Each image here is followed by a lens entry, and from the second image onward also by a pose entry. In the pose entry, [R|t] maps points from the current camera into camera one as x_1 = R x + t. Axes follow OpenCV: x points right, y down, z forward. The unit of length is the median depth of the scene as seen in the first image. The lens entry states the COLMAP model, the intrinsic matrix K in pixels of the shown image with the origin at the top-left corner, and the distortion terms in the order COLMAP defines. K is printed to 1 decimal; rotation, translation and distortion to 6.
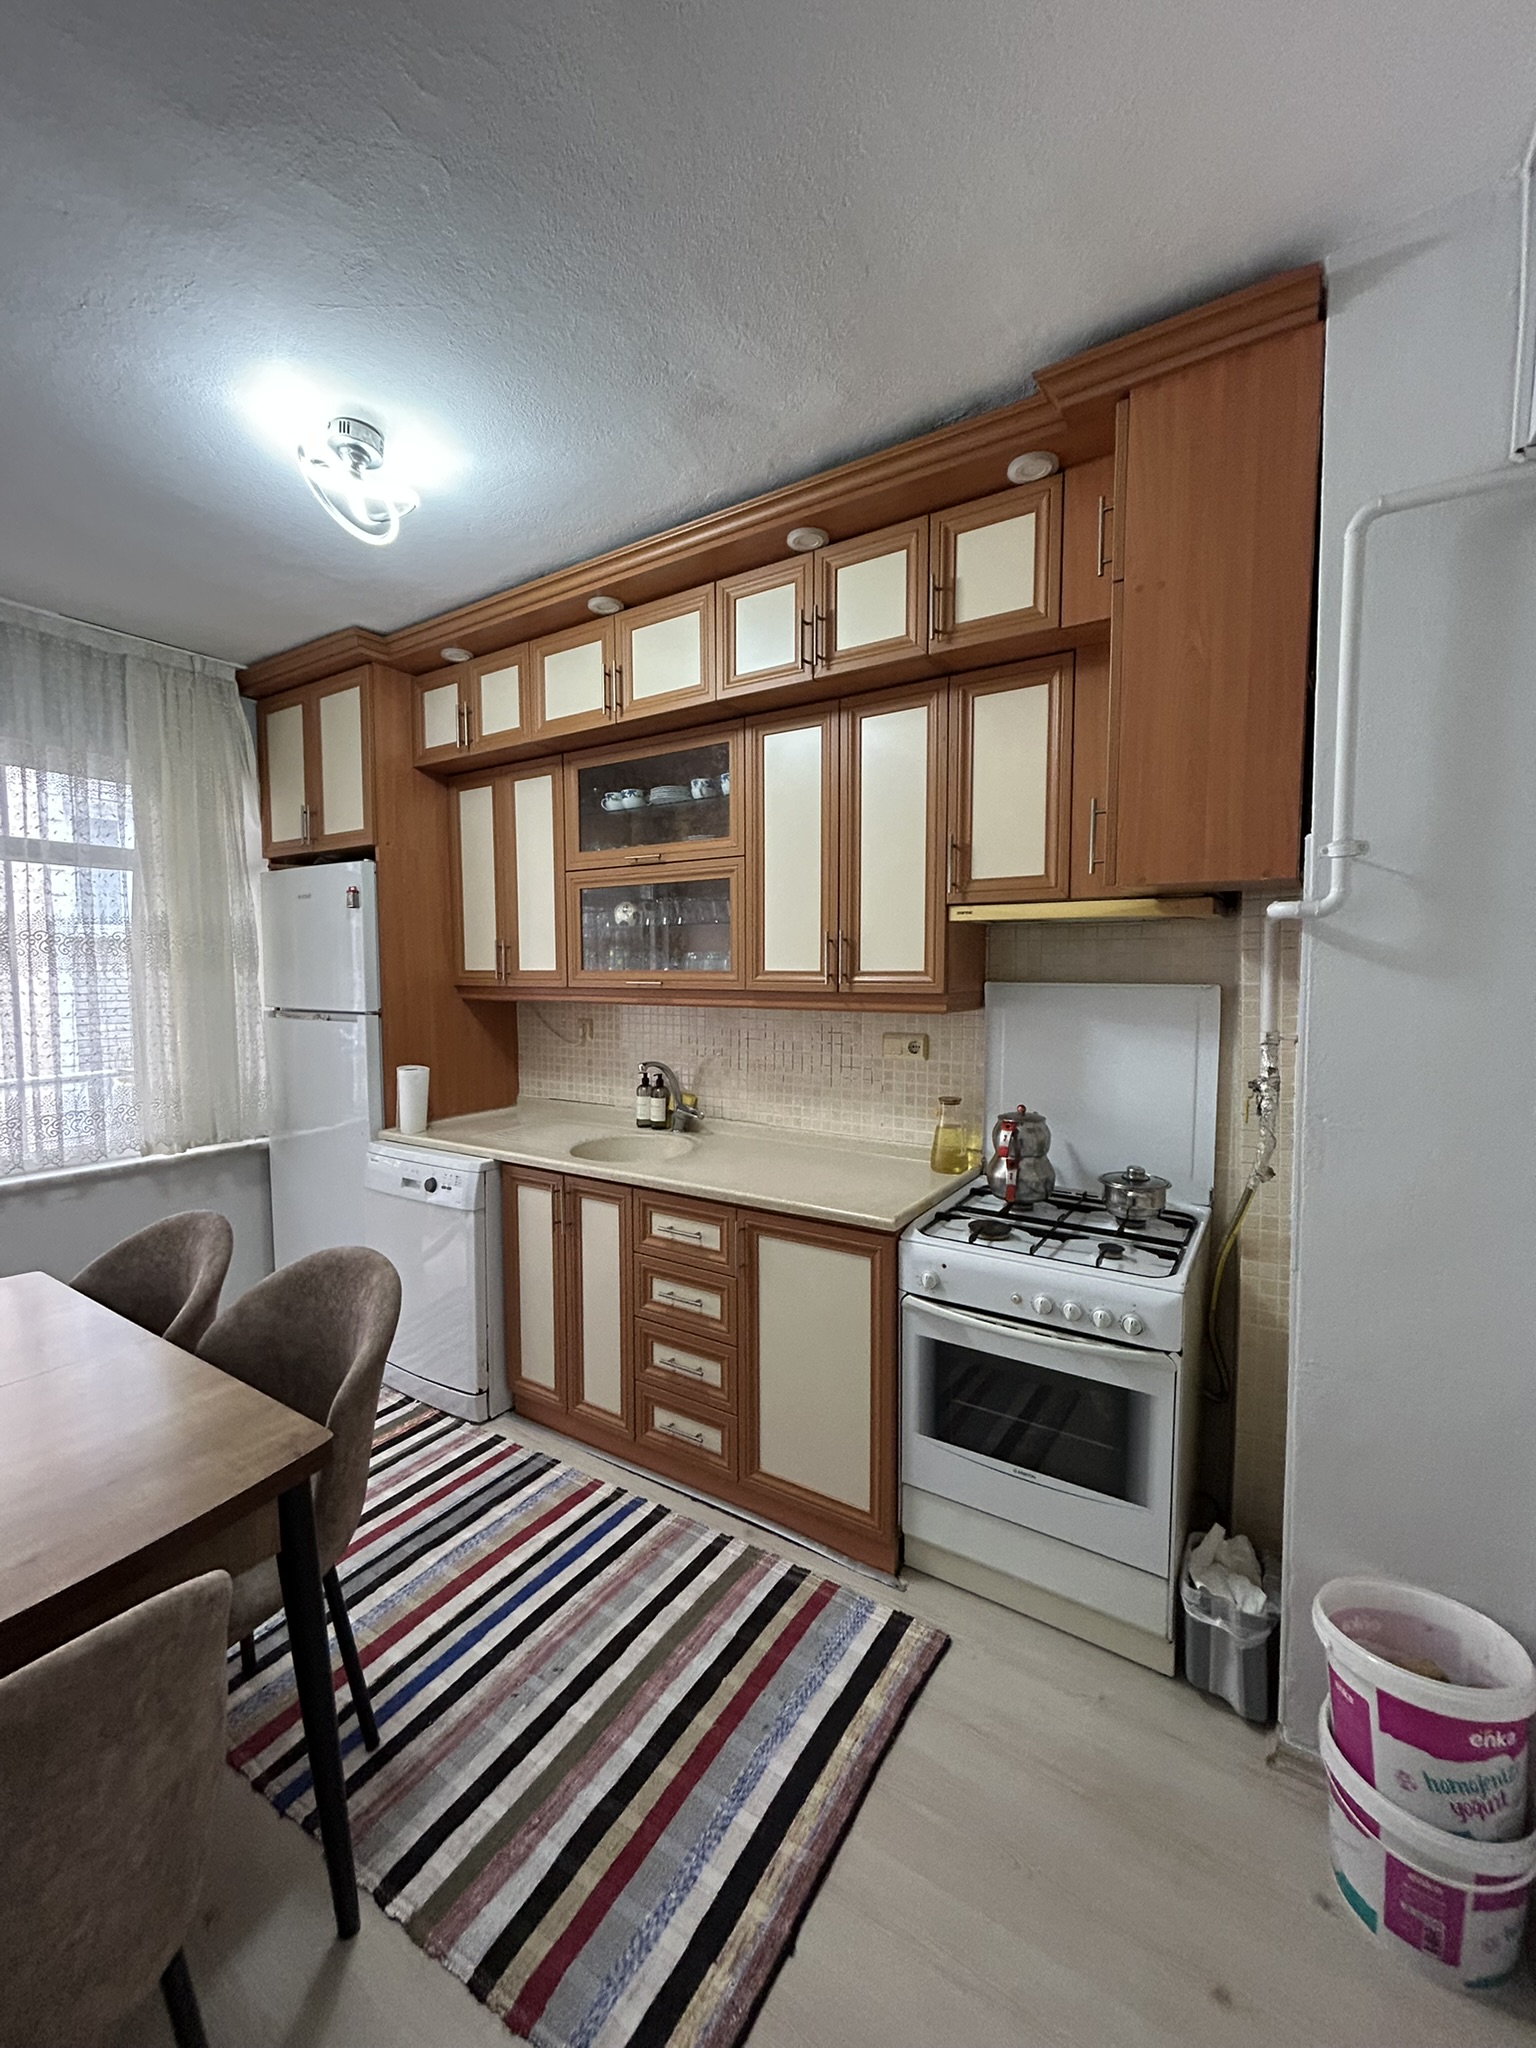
lens RADIAL K [[826.2, 0, 769.7], [0, 826.2, 1026.5], [0, 0, 1]] dist [-0.000086, 0.000467]
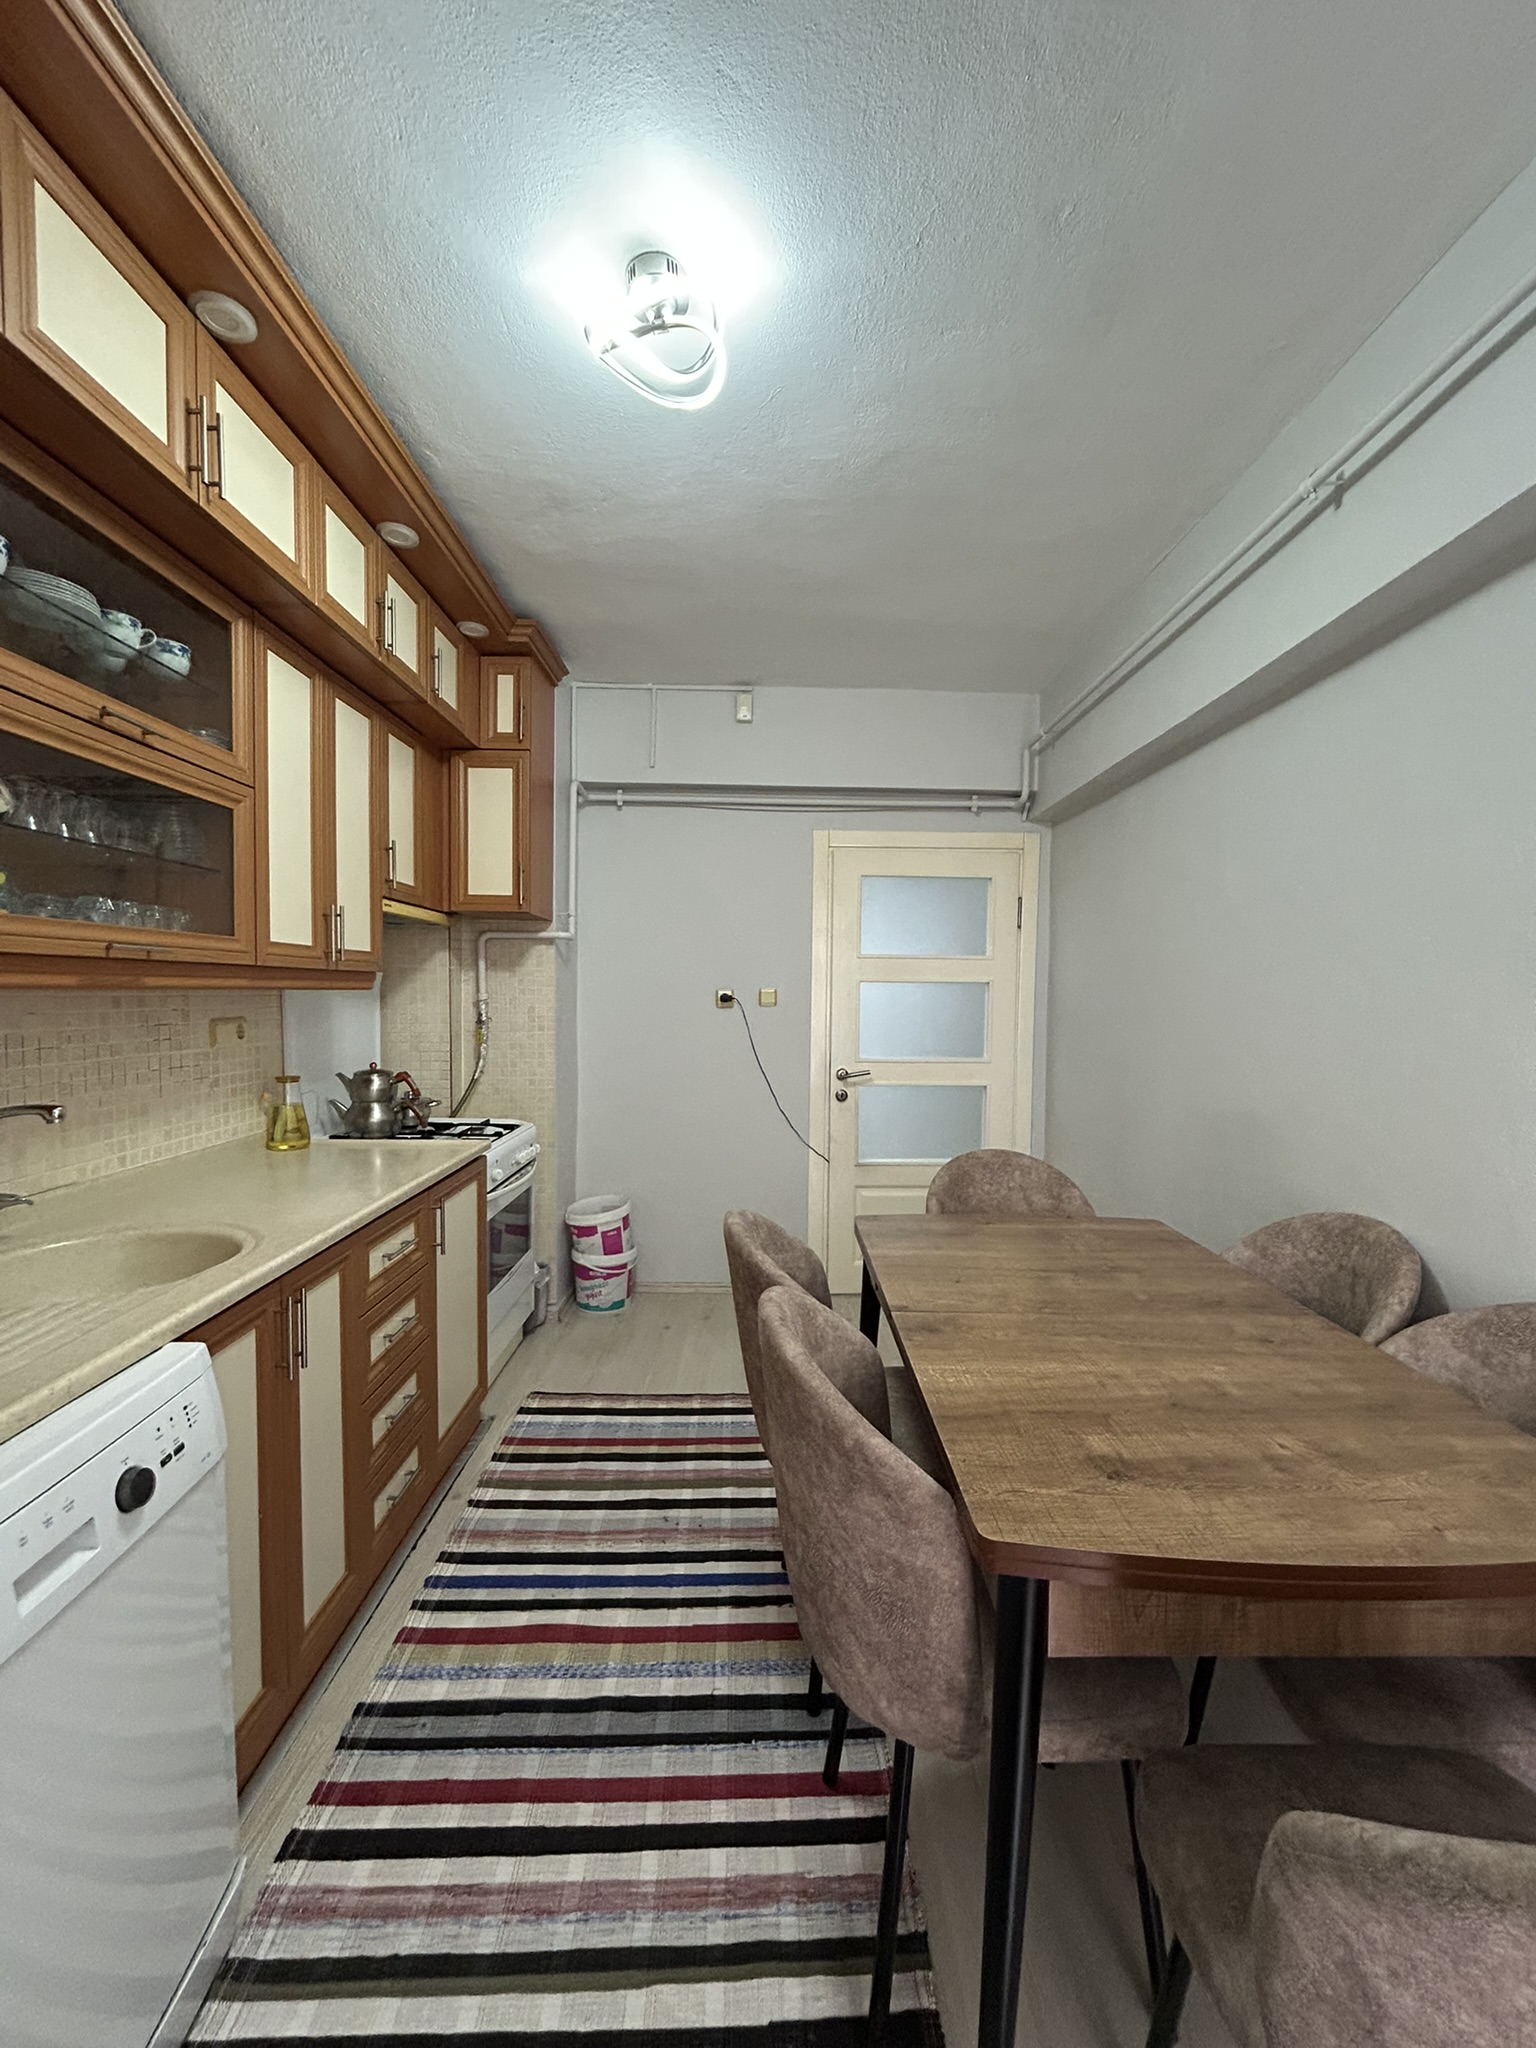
lens RADIAL K [[824.7, 0, 773.2], [0, 824.7, 1023.8], [0, 0, 1]] dist [0.000208, 0.000474]
pose [[-0.556989, -0.036025, 0.829738, -0.921977], [0.051308, 0.995658, 0.077671, -0.024978], [-0.828933, 0.085834, -0.552722, 1.025888]]
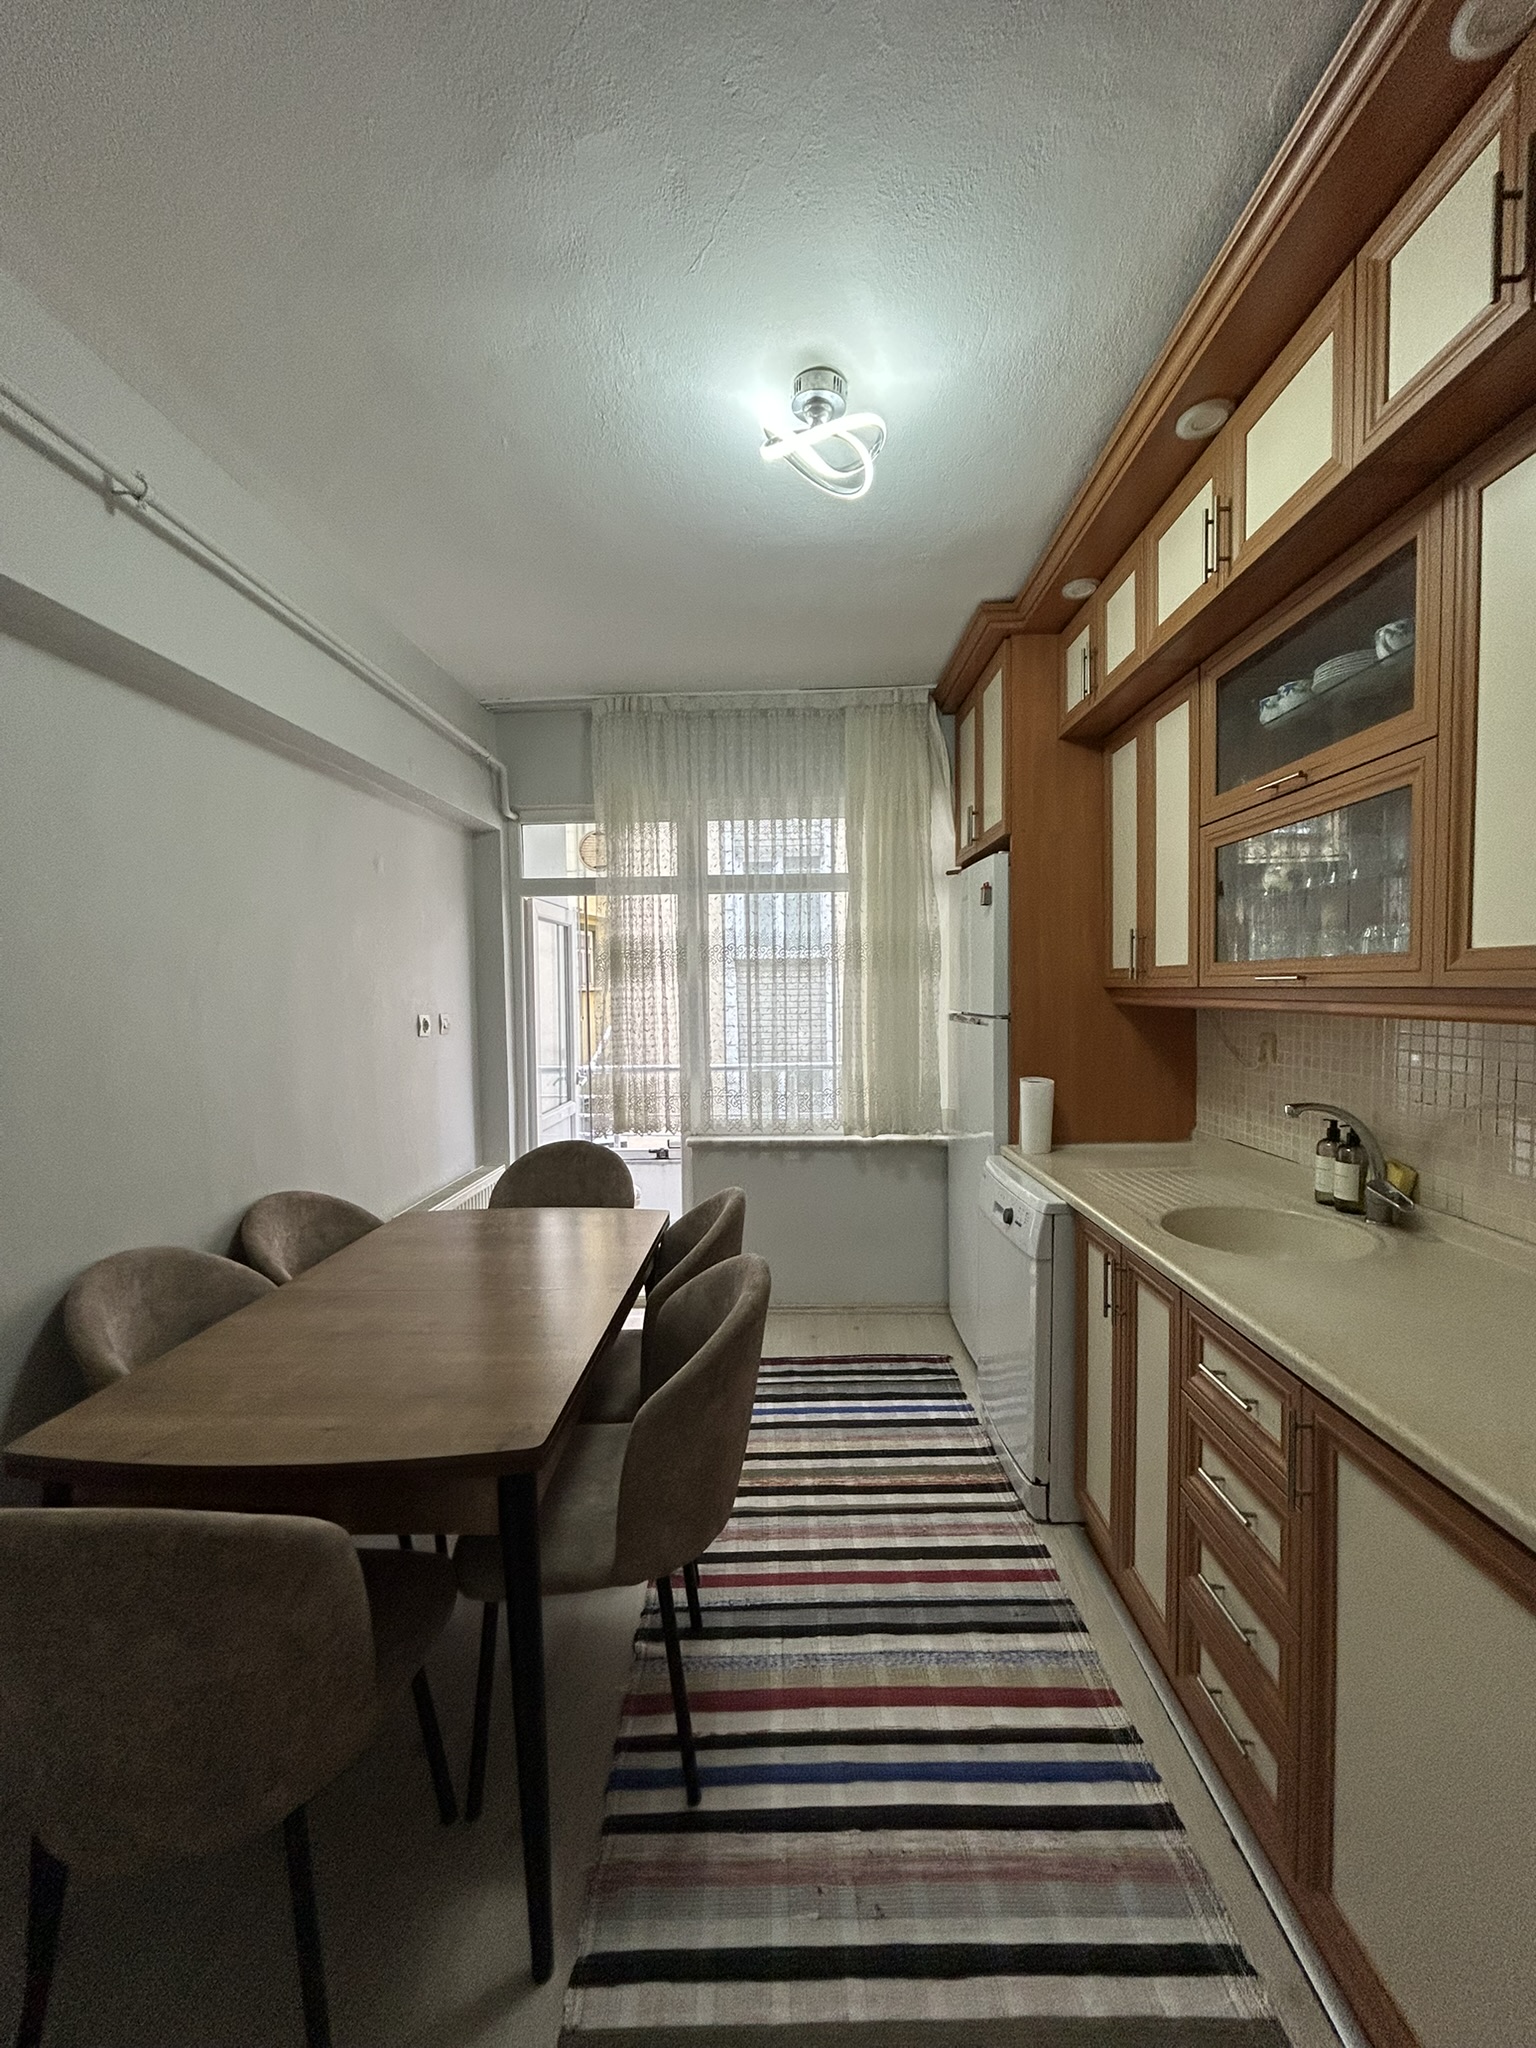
lens RADIAL K [[820.7, 0, 763.5], [0, 820.7, 1025.8], [0, 0, 1]] dist [-0.001489, 0.000264]
pose [[0.520202, 0.033415, -0.853390, 0.197345], [-0.044716, 0.998929, 0.011856, -0.006398], [0.852872, 0.031993, 0.521139, 0.353063]]
